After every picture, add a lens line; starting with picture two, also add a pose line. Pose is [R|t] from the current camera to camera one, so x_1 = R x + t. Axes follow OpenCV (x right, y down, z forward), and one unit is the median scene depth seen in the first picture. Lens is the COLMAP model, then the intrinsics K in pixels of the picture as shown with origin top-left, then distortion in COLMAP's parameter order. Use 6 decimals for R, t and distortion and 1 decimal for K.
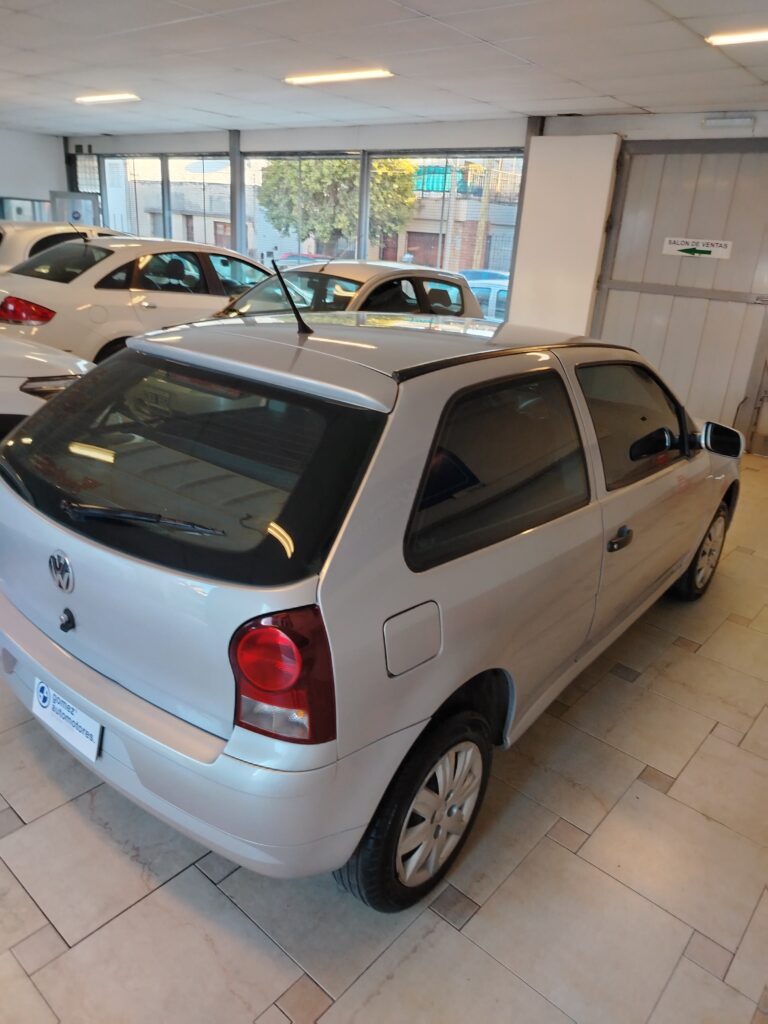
lens RADIAL K [[713.6, 0, 386.2], [0, 713.6, 524.1], [0, 0, 1]] dist [0.024559, -0.023072]
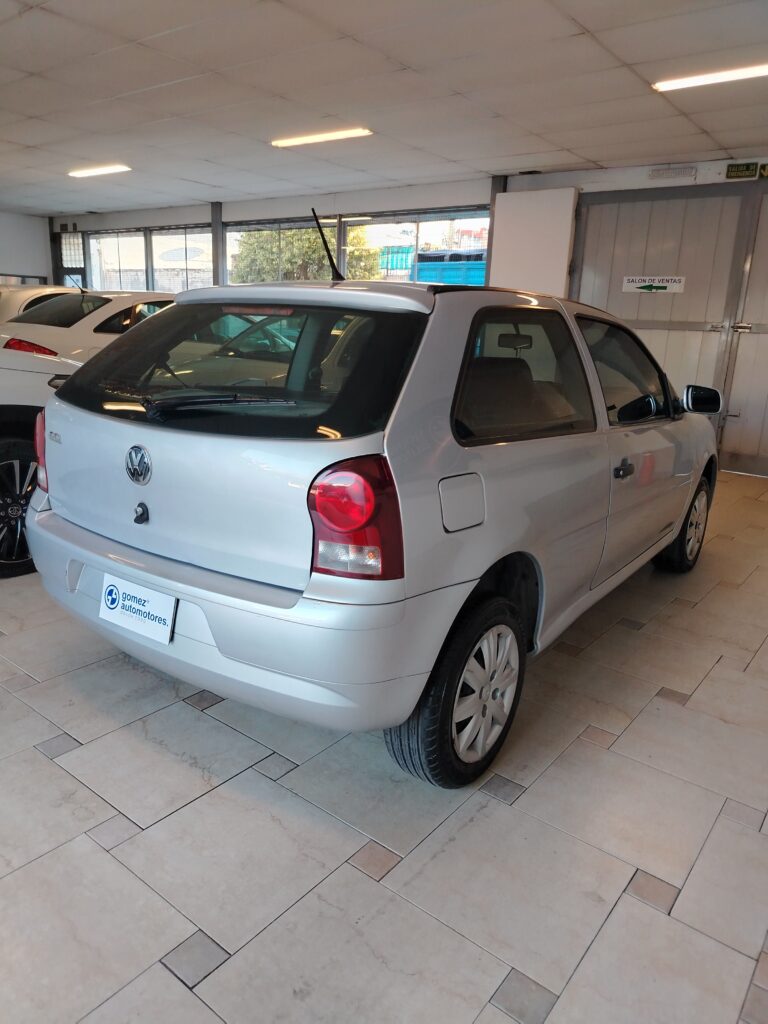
lens RADIAL K [[713.6, 0, 389.1], [0, 713.6, 518.6], [0, 0, 1]] dist [0.024559, -0.023072]
pose [[0.998276, -0.037517, 0.045145, -0.073405], [0.042369, 0.992826, -0.111814, 0.174155], [-0.040627, 0.113534, 0.992703, -0.060317]]
